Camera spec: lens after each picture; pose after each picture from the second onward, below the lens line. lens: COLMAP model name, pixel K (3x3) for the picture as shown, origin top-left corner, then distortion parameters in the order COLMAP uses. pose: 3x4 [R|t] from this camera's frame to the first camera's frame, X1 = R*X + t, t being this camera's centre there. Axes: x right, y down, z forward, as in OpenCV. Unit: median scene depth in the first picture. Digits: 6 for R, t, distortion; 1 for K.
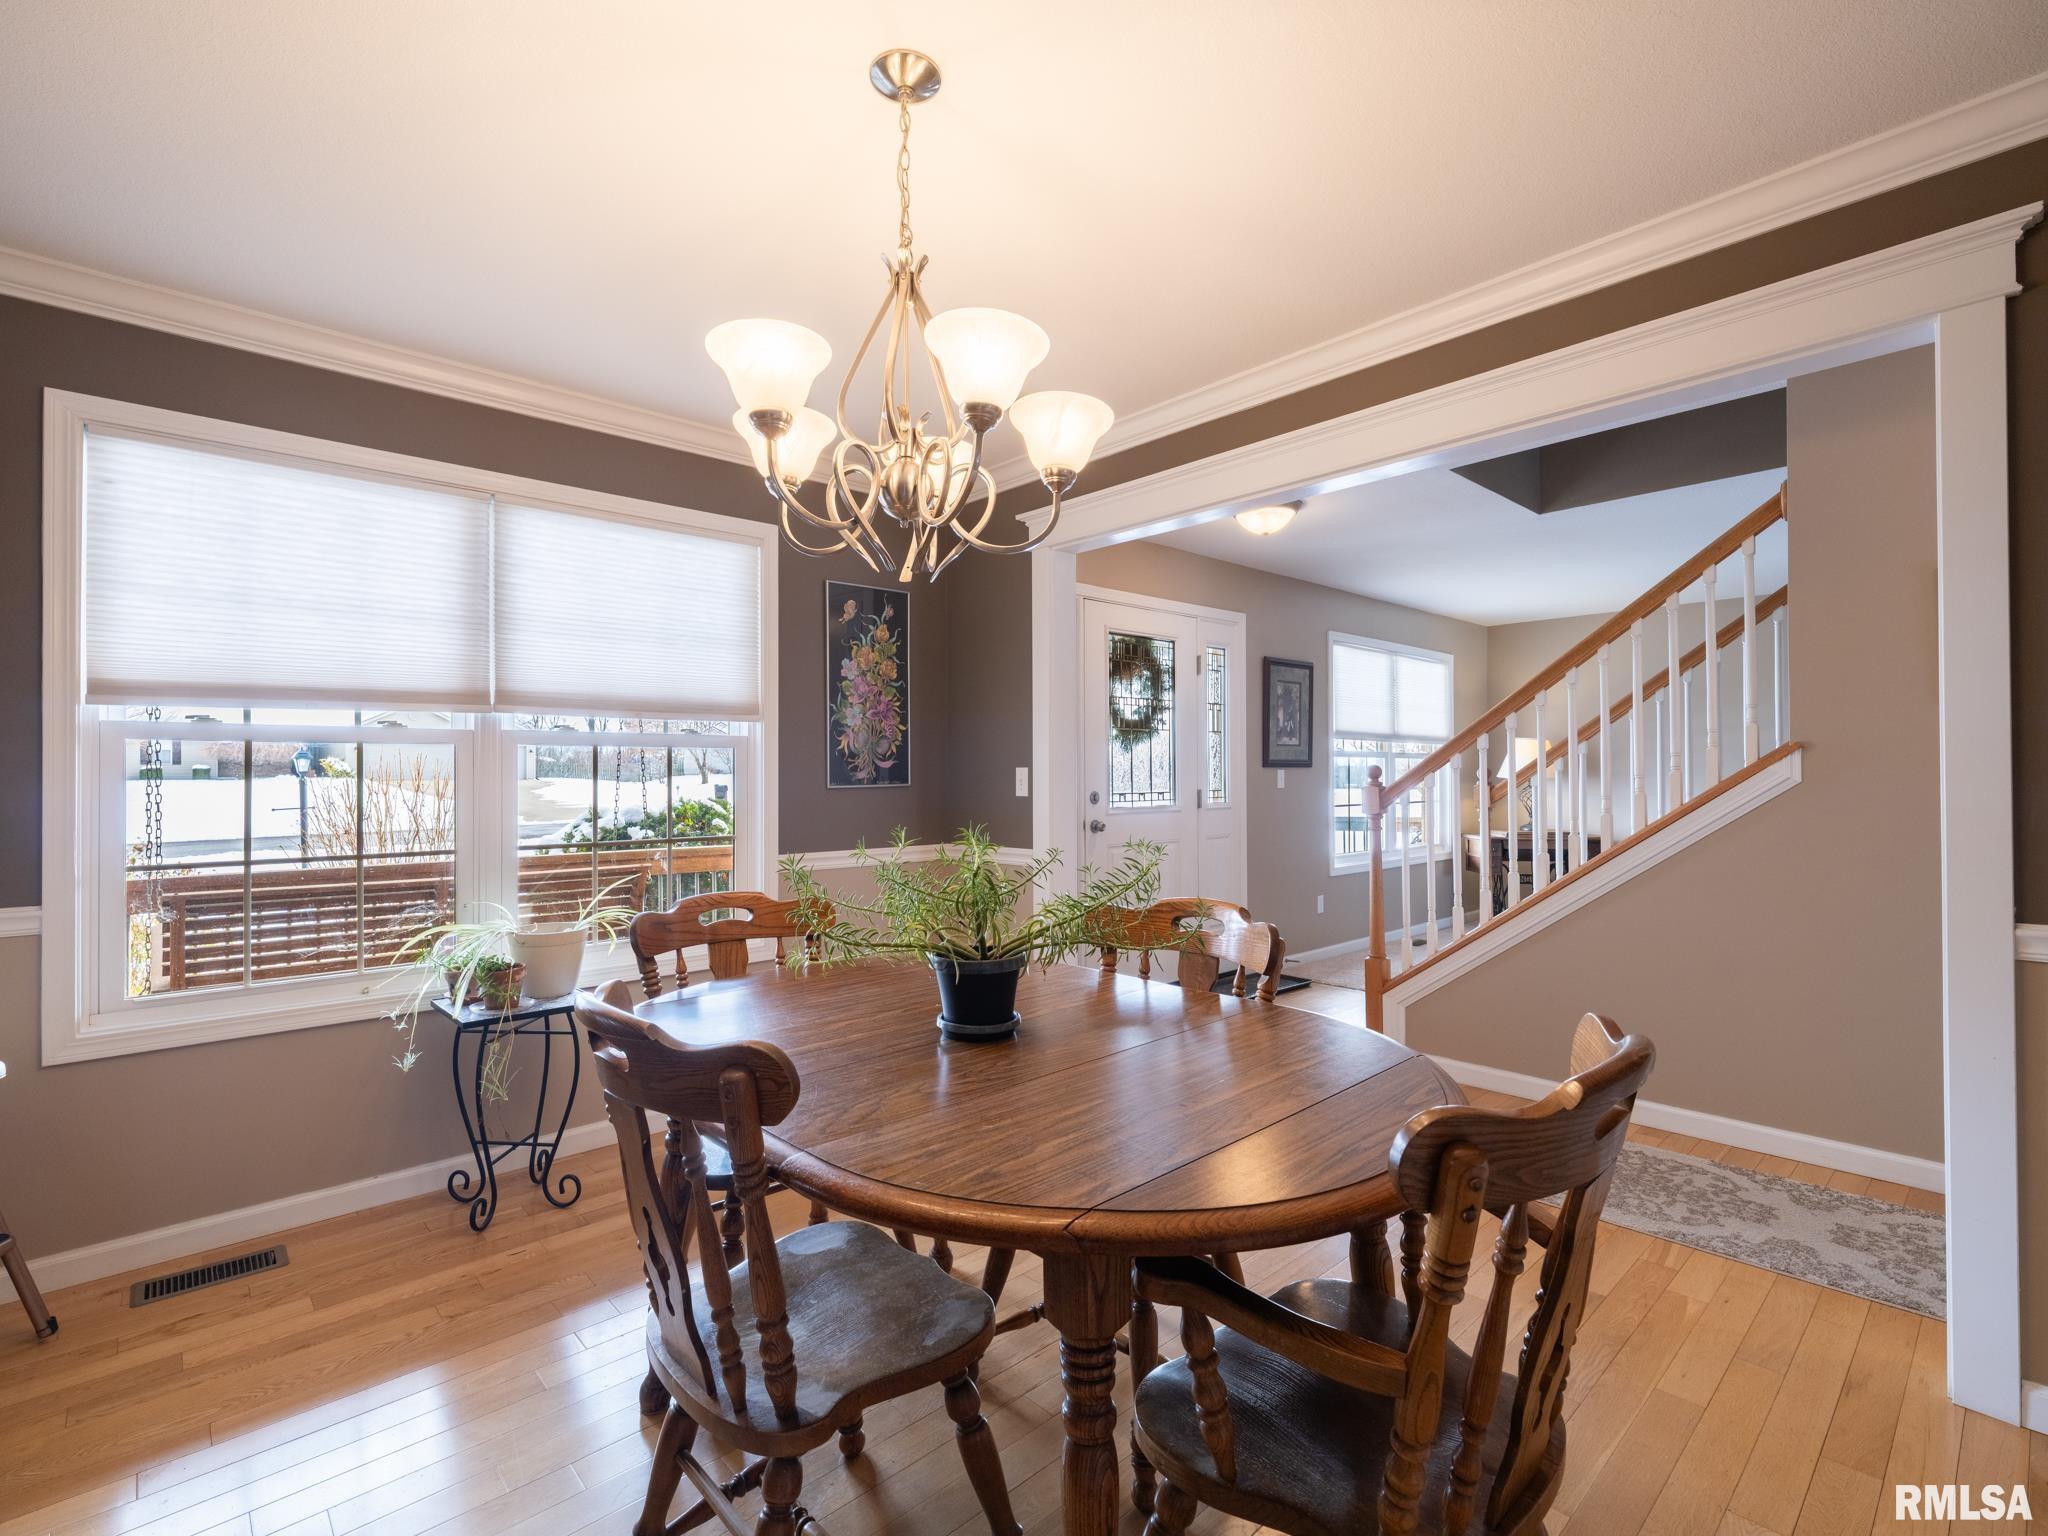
lens RADIAL K [[941.1, 0, 1026.2], [0, 941.1, 766.0], [0, 0, 1]] dist [-0.007866, 0.001733]
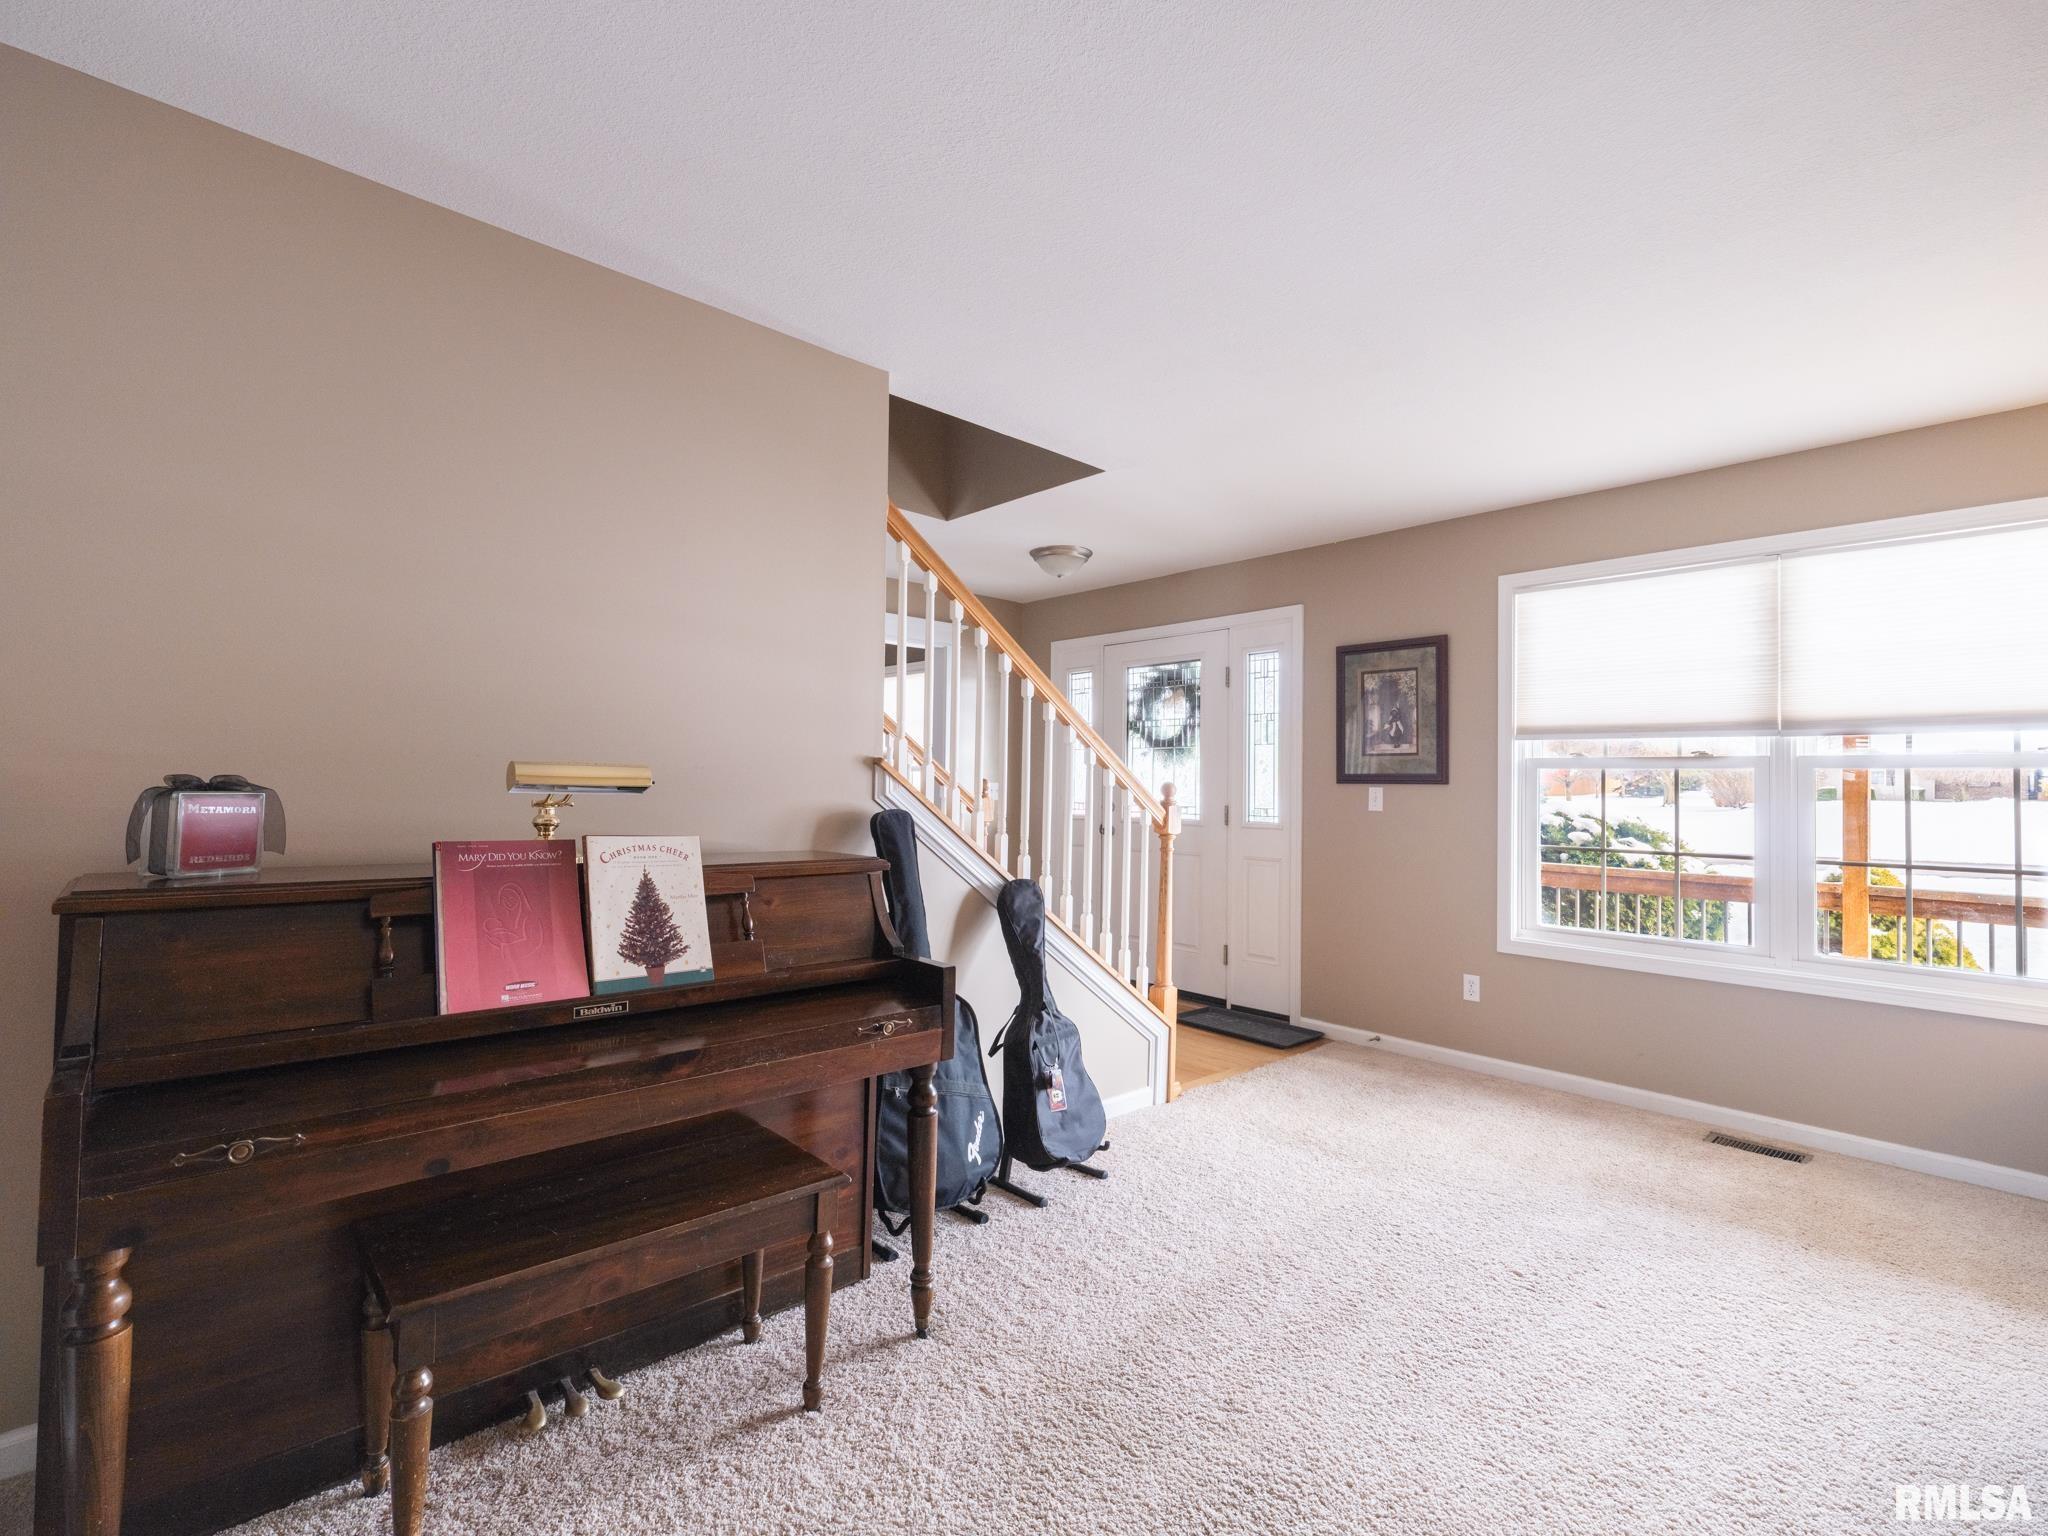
lens RADIAL K [[941.1, 0, 1026.5], [0, 941.1, 769.0], [0, 0, 1]] dist [-0.007866, 0.001733]
pose [[-0.007132, -0.016766, -0.999834, 1.010490], [-0.010066, 0.999810, -0.016694, 0.004935], [0.999924, 0.009945, -0.007300, 0.699237]]
